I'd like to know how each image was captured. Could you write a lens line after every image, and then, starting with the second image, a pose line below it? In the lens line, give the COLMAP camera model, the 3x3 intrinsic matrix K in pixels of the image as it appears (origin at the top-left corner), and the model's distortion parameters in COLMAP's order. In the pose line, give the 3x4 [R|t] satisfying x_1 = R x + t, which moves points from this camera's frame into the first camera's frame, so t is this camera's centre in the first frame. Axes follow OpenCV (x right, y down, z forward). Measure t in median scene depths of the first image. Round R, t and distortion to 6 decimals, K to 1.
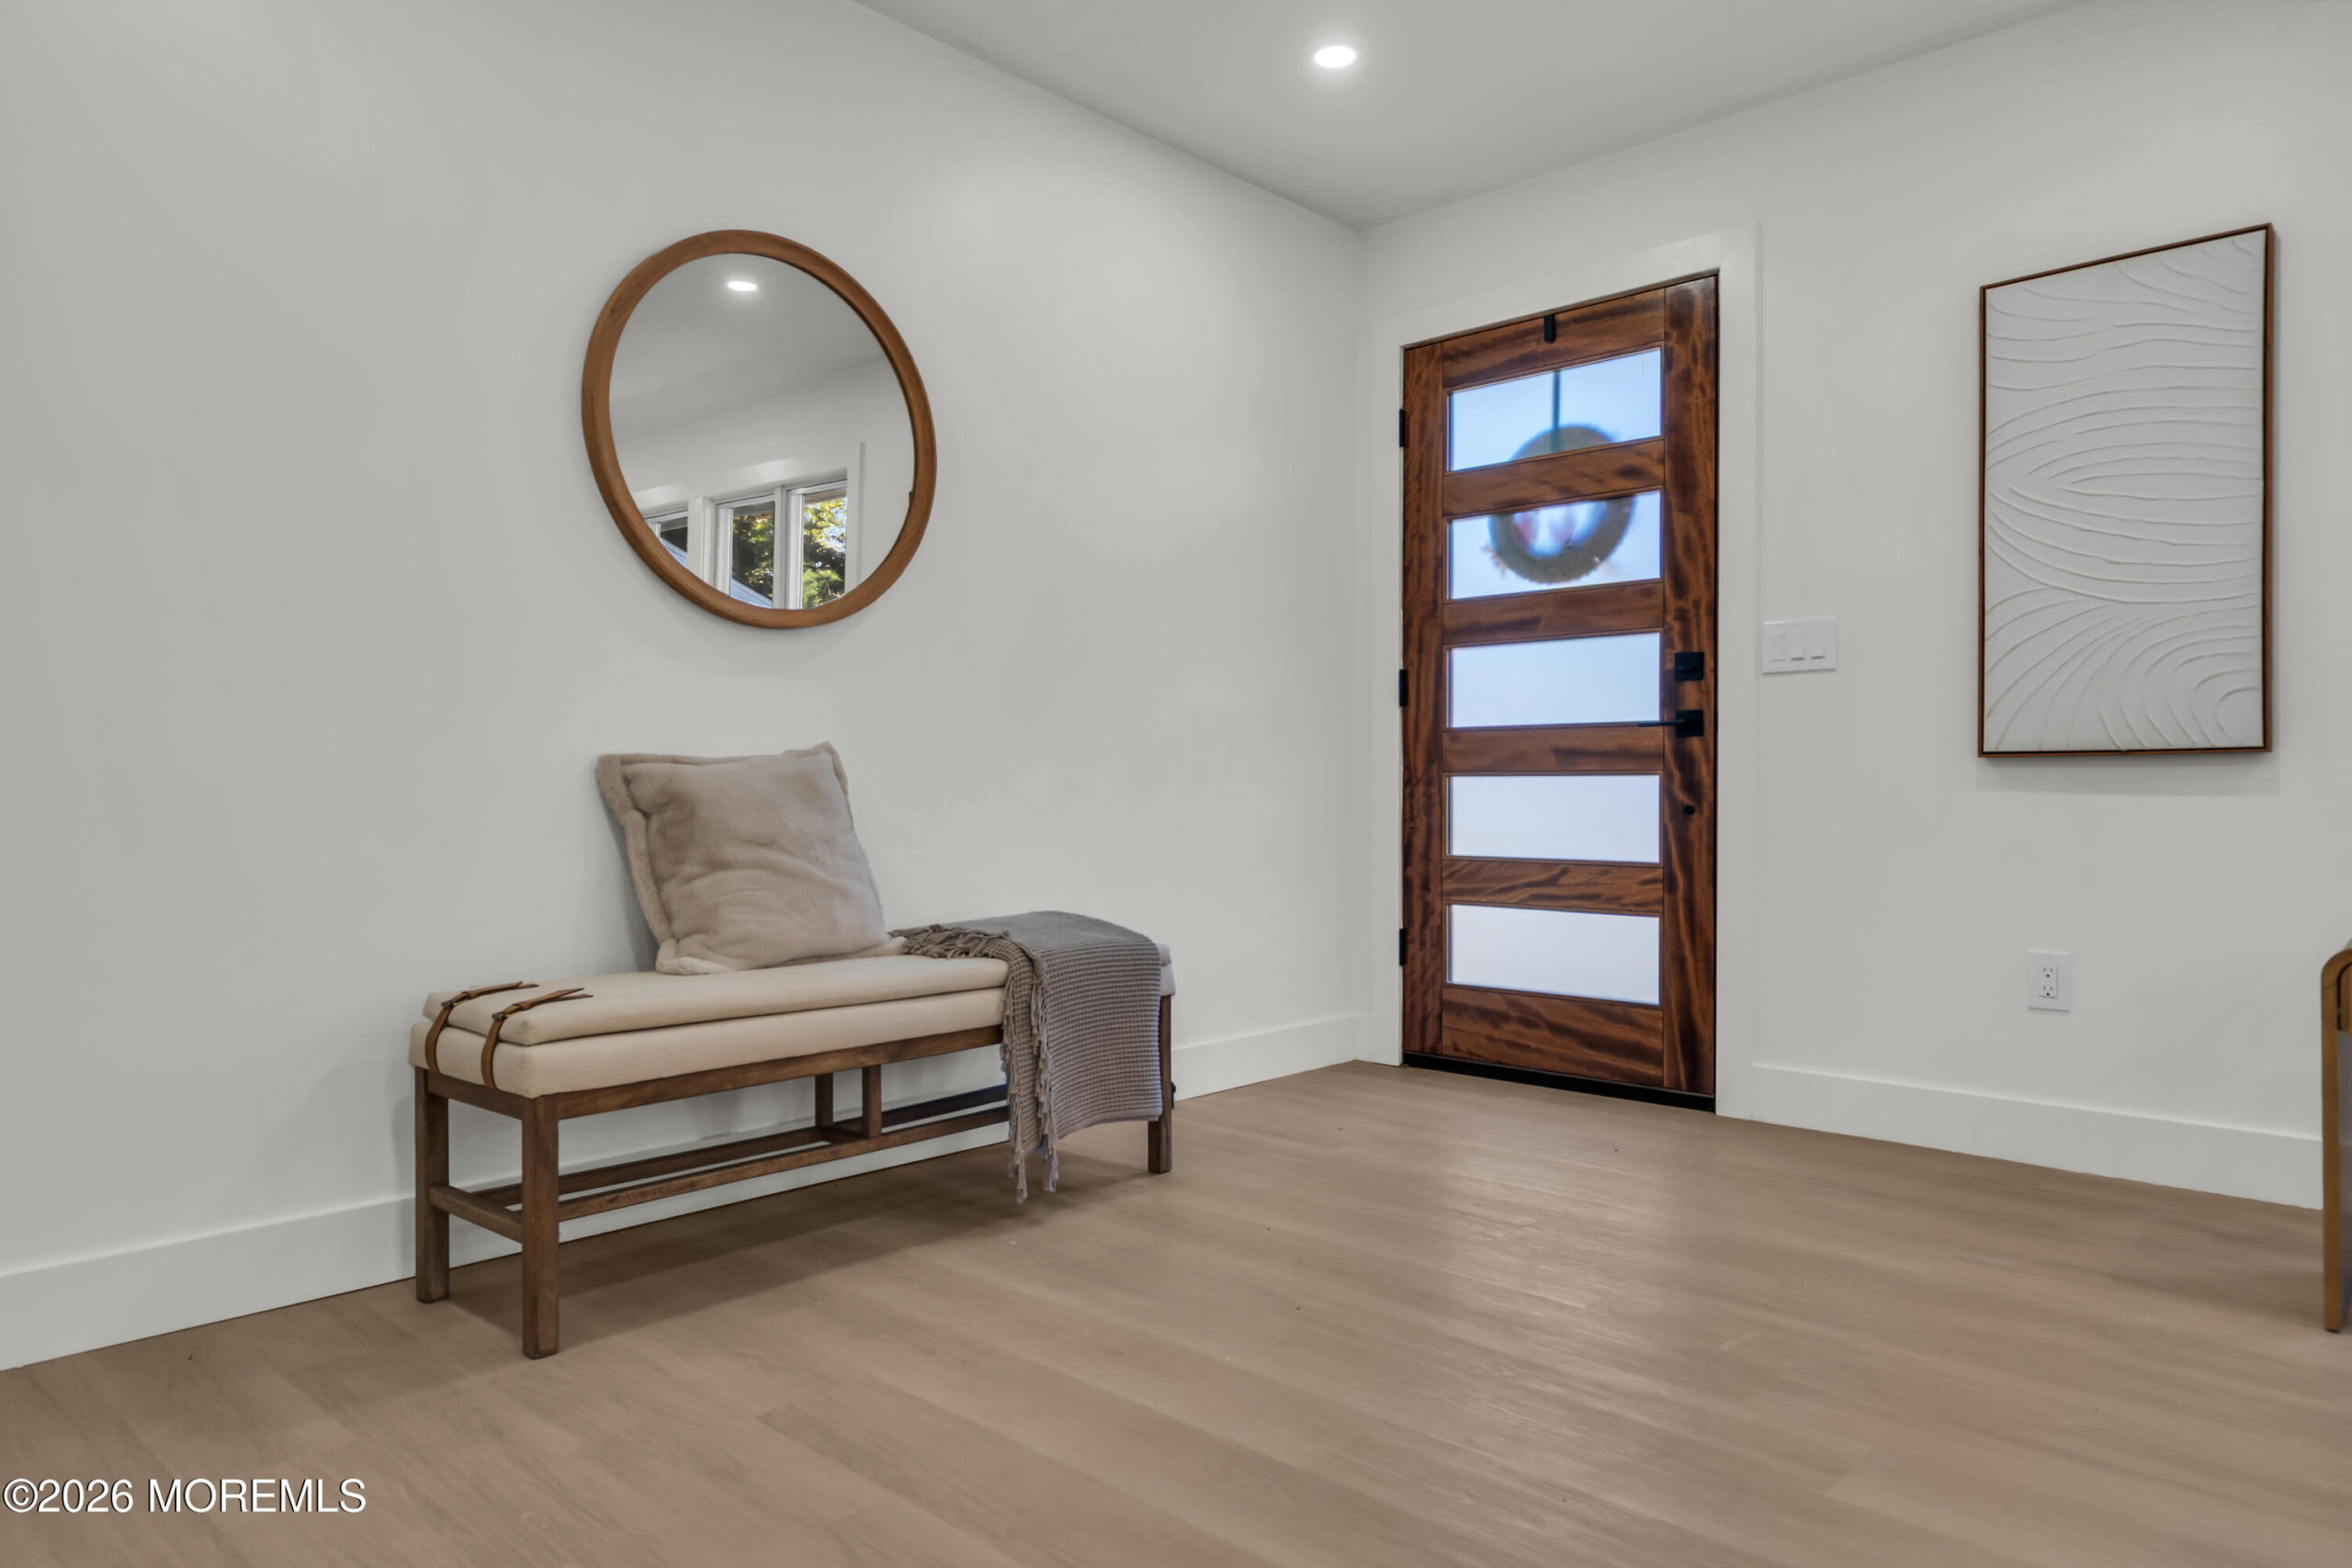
lens RADIAL K [[1477.8, 0, 1178.0], [0, 1477.8, 801.3], [0, 0, 1]] dist [0.006903, 0.003673]
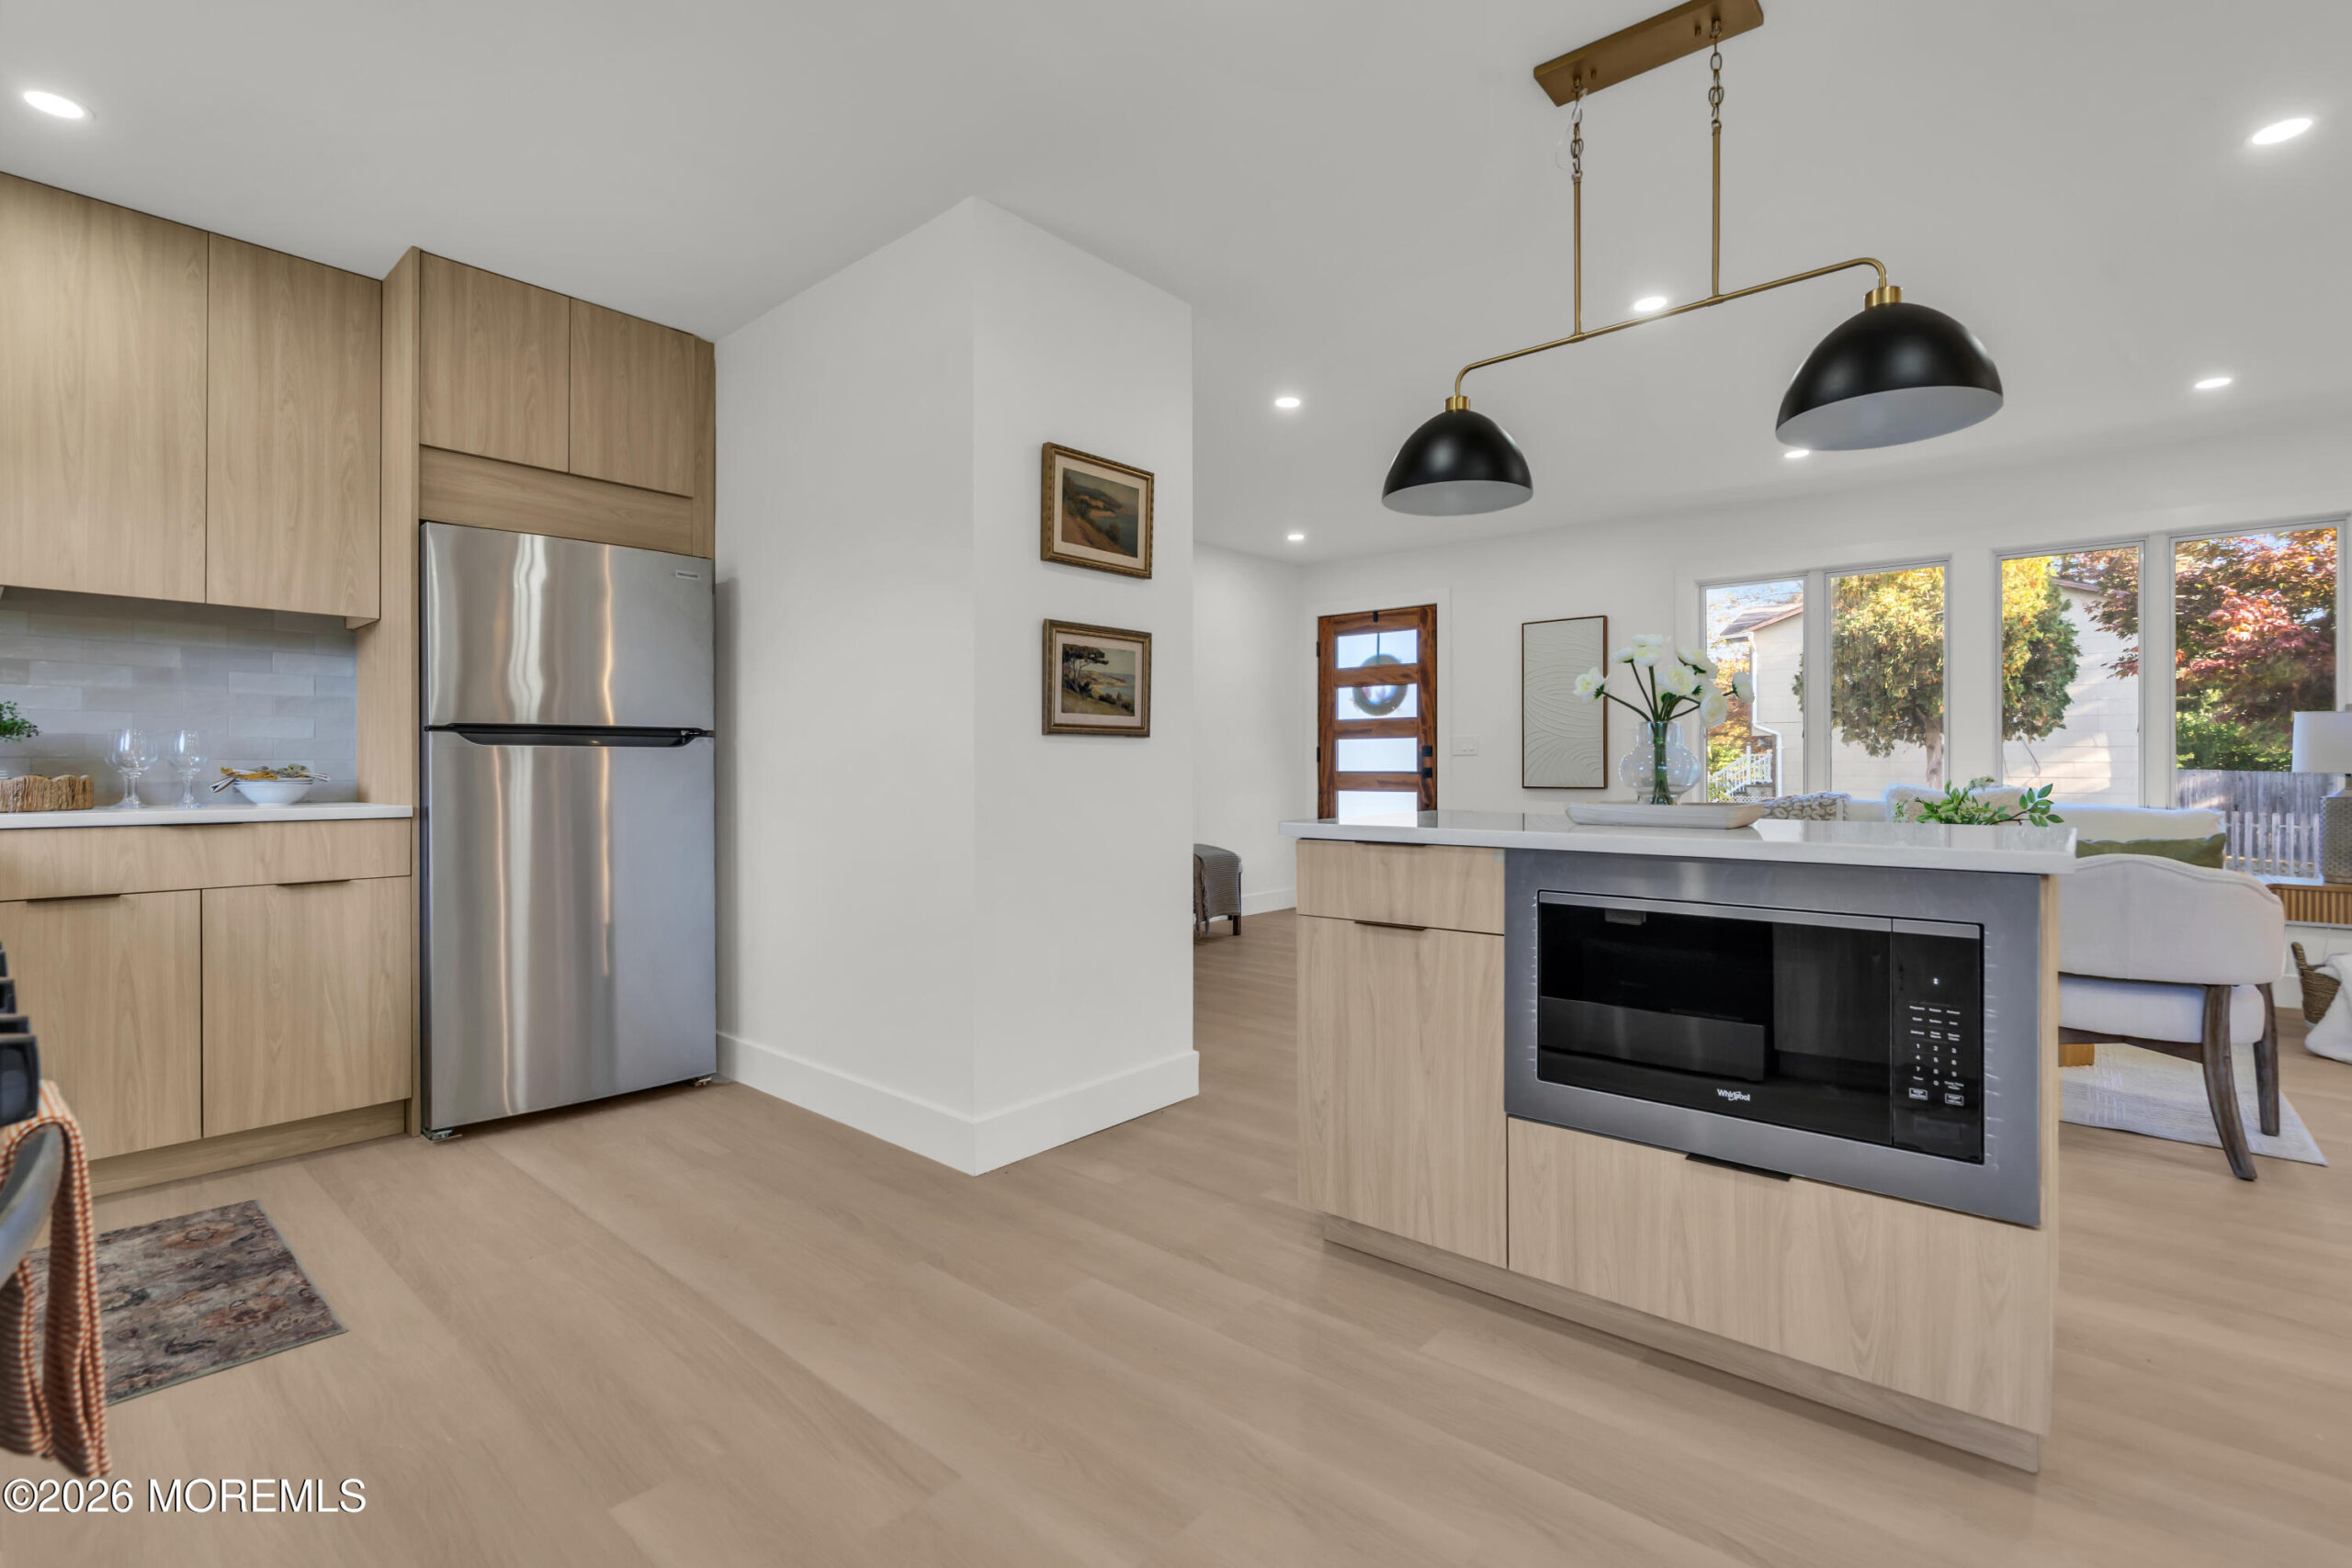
lens RADIAL K [[1062.9, 0, 1171.8], [0, 1062.9, 766.8], [0, 0, 1]] dist [-0.005984, 0.001331]
pose [[0.999488, -0.001667, 0.031948, -0.165235], [0.001970, 0.999953, -0.009477, -0.044167], [-0.031931, 0.009535, 0.999445, -0.850252]]
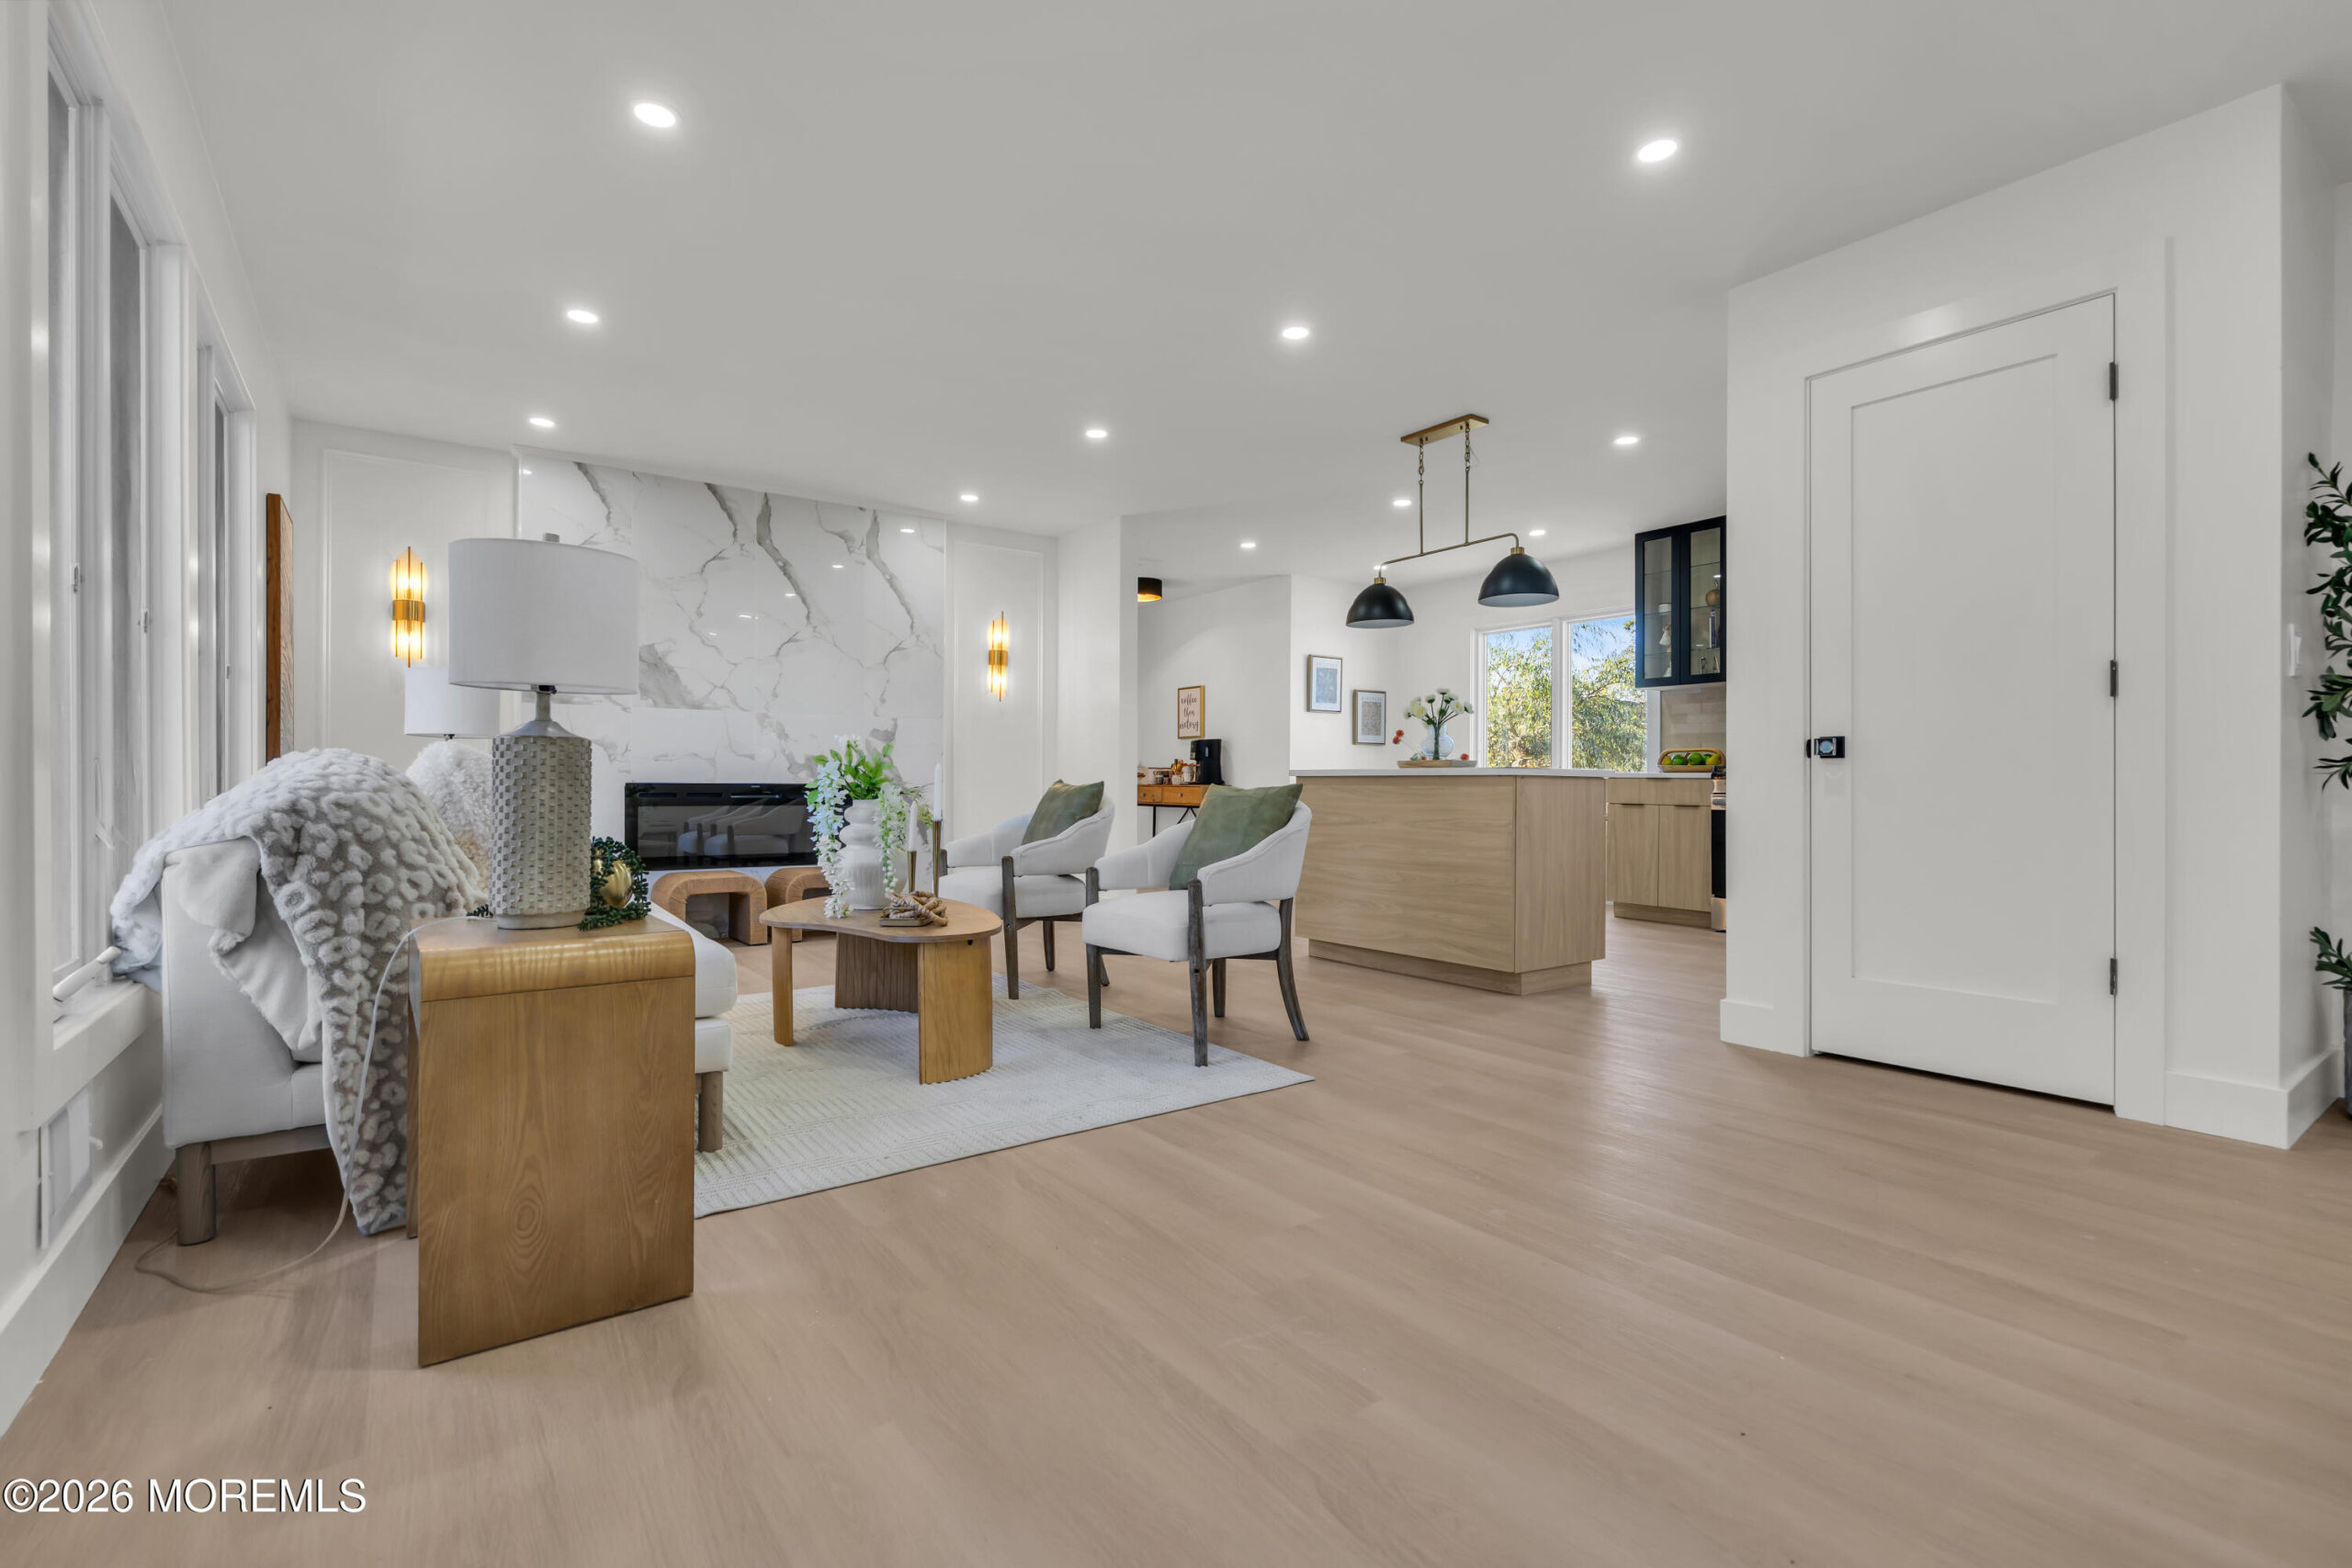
lens RADIAL K [[1062.9, 0, 1174.6], [0, 1062.9, 792.6], [0, 0, 1]] dist [-0.005984, 0.001331]
pose [[-0.982013, -0.005527, 0.188734, 0.167197], [-0.002660, 0.999877, 0.015443, -0.011192], [-0.188796, 0.014664, -0.981907, 0.967560]]
